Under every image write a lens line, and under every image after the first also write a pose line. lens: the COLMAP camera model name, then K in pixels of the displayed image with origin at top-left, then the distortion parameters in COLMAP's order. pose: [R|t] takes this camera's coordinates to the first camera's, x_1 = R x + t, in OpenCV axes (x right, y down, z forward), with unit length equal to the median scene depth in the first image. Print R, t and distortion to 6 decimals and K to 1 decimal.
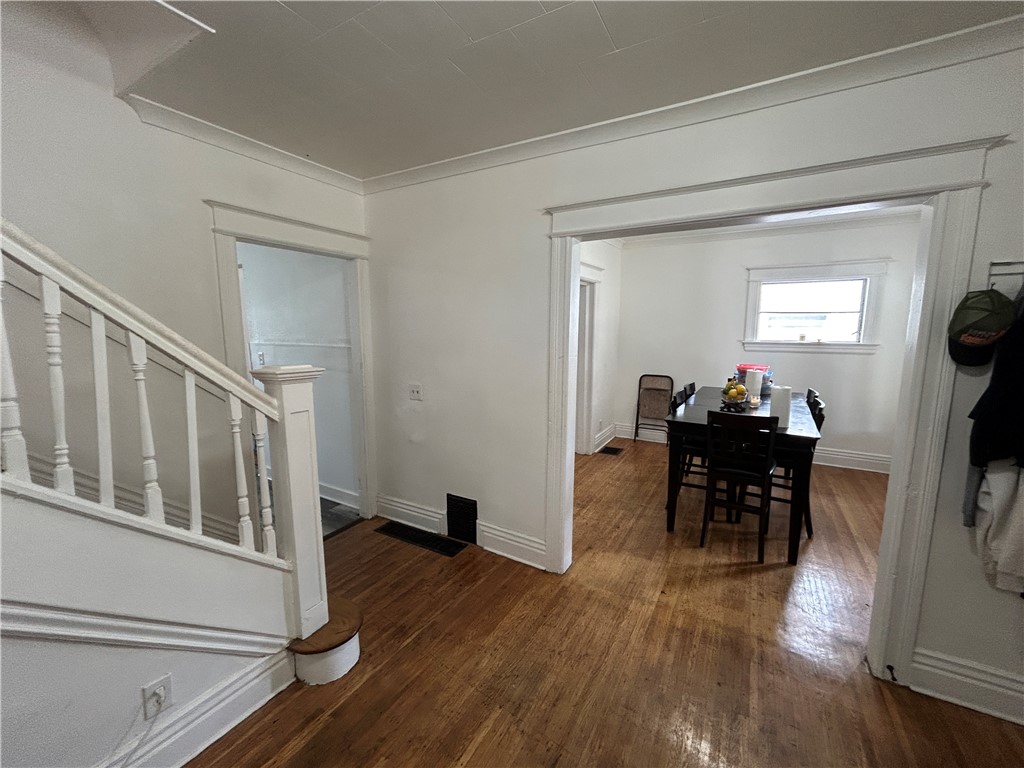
lens RADIAL K [[413.0, 0, 511.6], [0, 413.0, 382.4], [0, 0, 1]] dist [-0.002631, -0.000088]
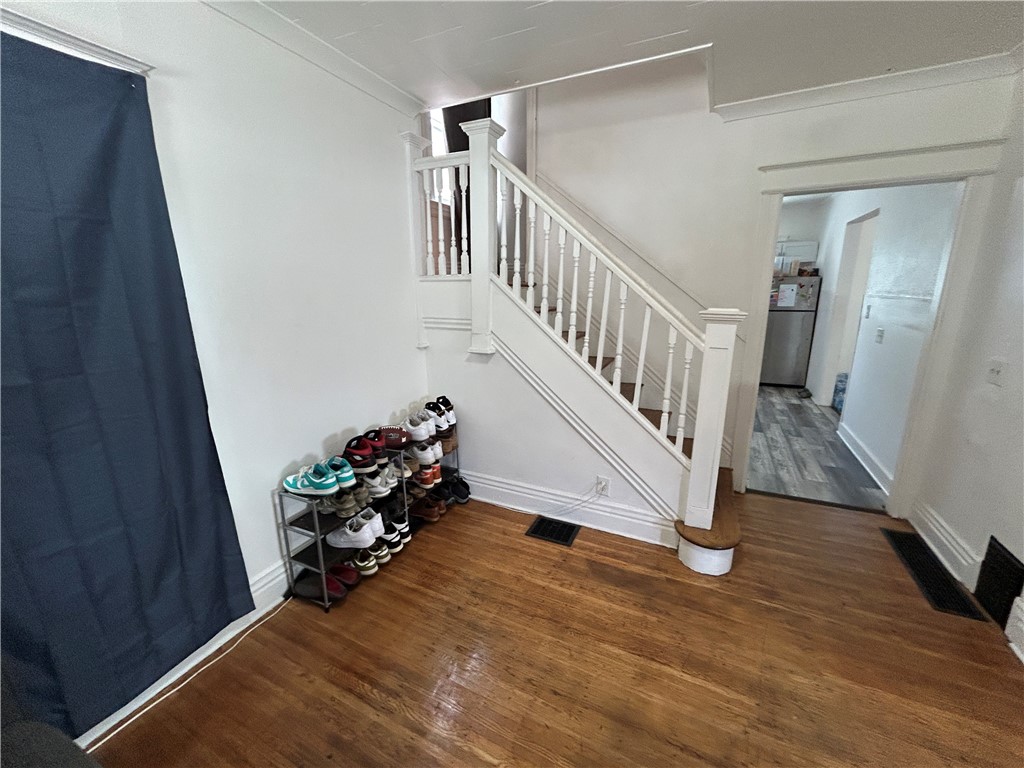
lens RADIAL K [[413.0, 0, 509.6], [0, 413.0, 382.8], [0, 0, 1]] dist [-0.002631, -0.000088]
pose [[0.067018, 0.223099, -0.972489, 0.352716], [-0.118322, 0.969580, 0.214277, -0.008575], [0.990711, 0.100706, 0.091377, 0.171099]]
